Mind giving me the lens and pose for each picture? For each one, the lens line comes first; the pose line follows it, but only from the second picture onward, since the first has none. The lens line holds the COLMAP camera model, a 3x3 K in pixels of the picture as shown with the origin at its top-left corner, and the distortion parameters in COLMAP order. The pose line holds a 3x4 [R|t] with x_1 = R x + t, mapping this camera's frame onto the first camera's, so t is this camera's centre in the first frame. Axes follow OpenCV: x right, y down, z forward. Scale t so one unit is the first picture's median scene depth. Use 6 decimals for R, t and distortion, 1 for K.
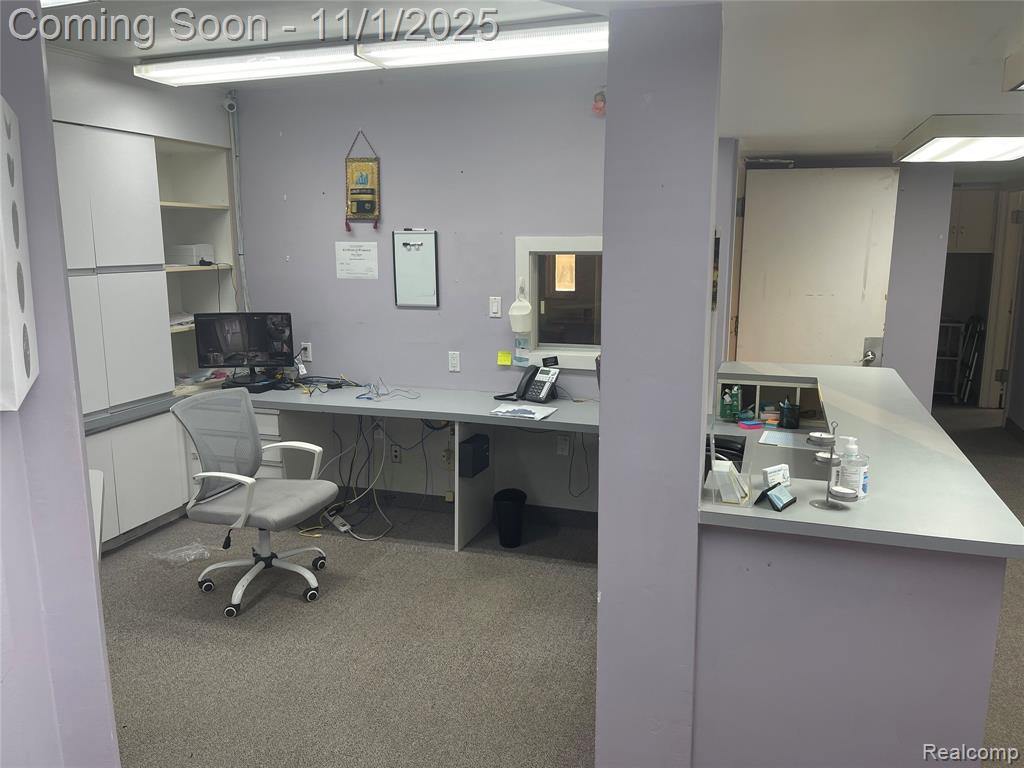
lens RADIAL K [[768.0, 0, 512.0], [0, 768.0, 384.0], [0, 0, 1]] dist [0.037766, -0.007152]
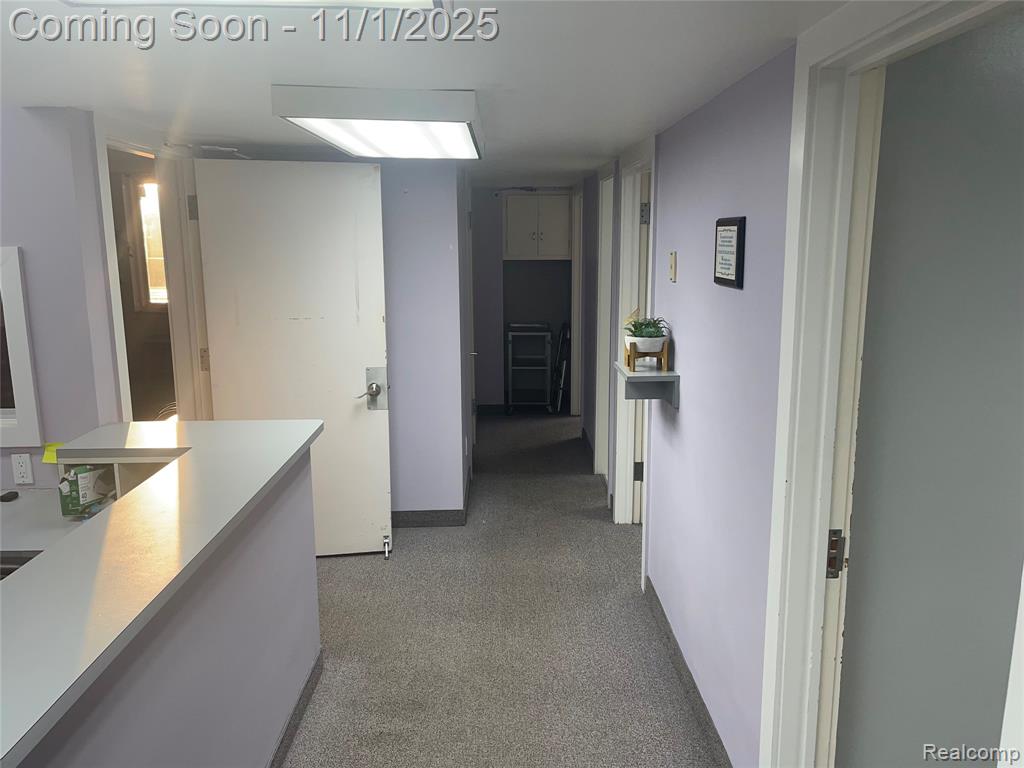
lens RADIAL K [[768.0, 0, 512.0], [0, 768.0, 384.0], [0, 0, 1]] dist [0.037766, -0.007152]
pose [[0.940216, -0.063439, 0.334617, 0.326395], [0.062581, 0.997950, 0.013357, -0.043665], [-0.334779, 0.008382, 0.942259, 0.166574]]
